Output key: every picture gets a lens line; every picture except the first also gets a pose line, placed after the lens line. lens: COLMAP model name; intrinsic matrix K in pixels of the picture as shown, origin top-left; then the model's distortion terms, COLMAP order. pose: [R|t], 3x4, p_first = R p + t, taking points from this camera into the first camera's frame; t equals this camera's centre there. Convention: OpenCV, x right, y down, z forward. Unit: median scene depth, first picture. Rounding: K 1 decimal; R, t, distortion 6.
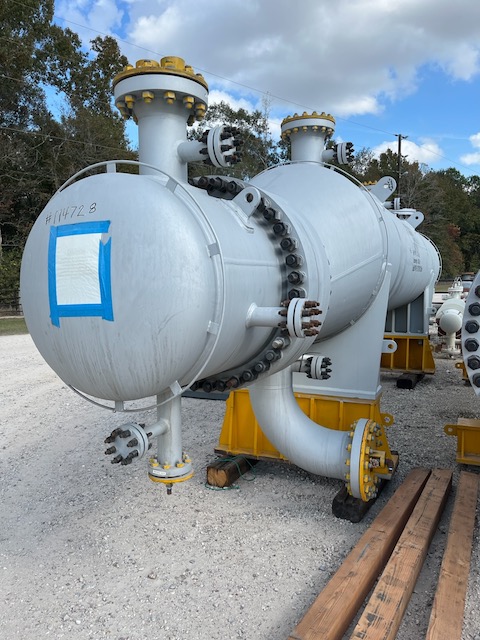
lens RADIAL K [[482.4, 0, 236.2], [0, 482.4, 320.3], [0, 0, 1]] dist [0.044779, -0.055305]
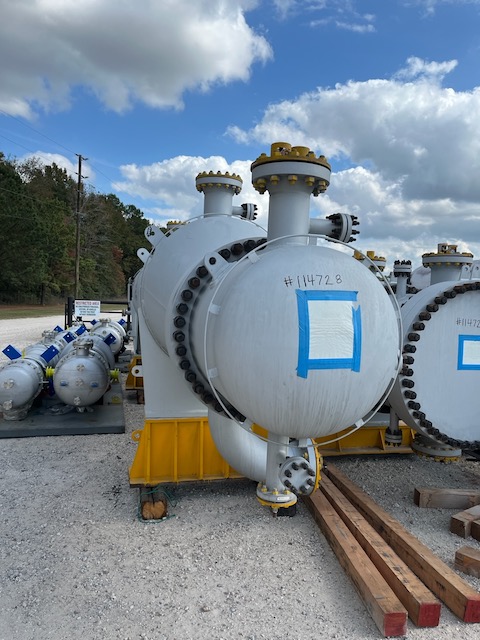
lens RADIAL K [[482.4, 0, 239.6], [0, 482.4, 323.5], [0, 0, 1]] dist [0.044779, -0.055305]
pose [[0.769165, 0.015898, 0.638852, -0.744994], [-0.000686, 0.999710, -0.024052, -0.053844], [-0.639050, 0.018062, 0.768953, 0.137772]]
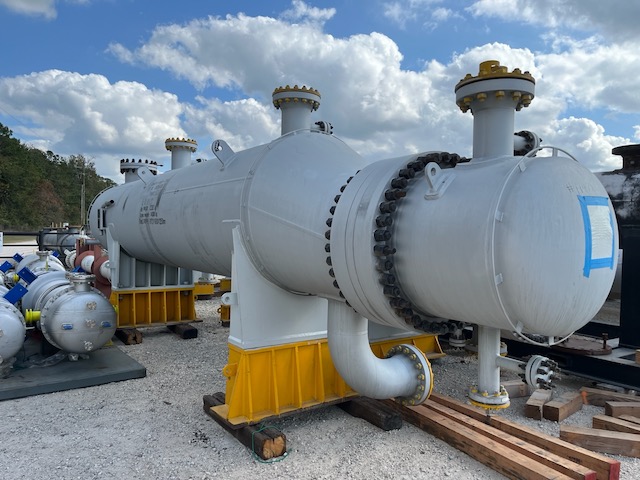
lens RADIAL K [[482.4, 0, 320.9], [0, 482.4, 242.0], [0, 0, 1]] dist [0.044779, -0.055305]
pose [[0.478984, 0.008379, 0.877784, -1.092886], [0.048129, 0.998200, -0.035791, -0.039542], [-0.876503, 0.059390, 0.477718, 0.614117]]
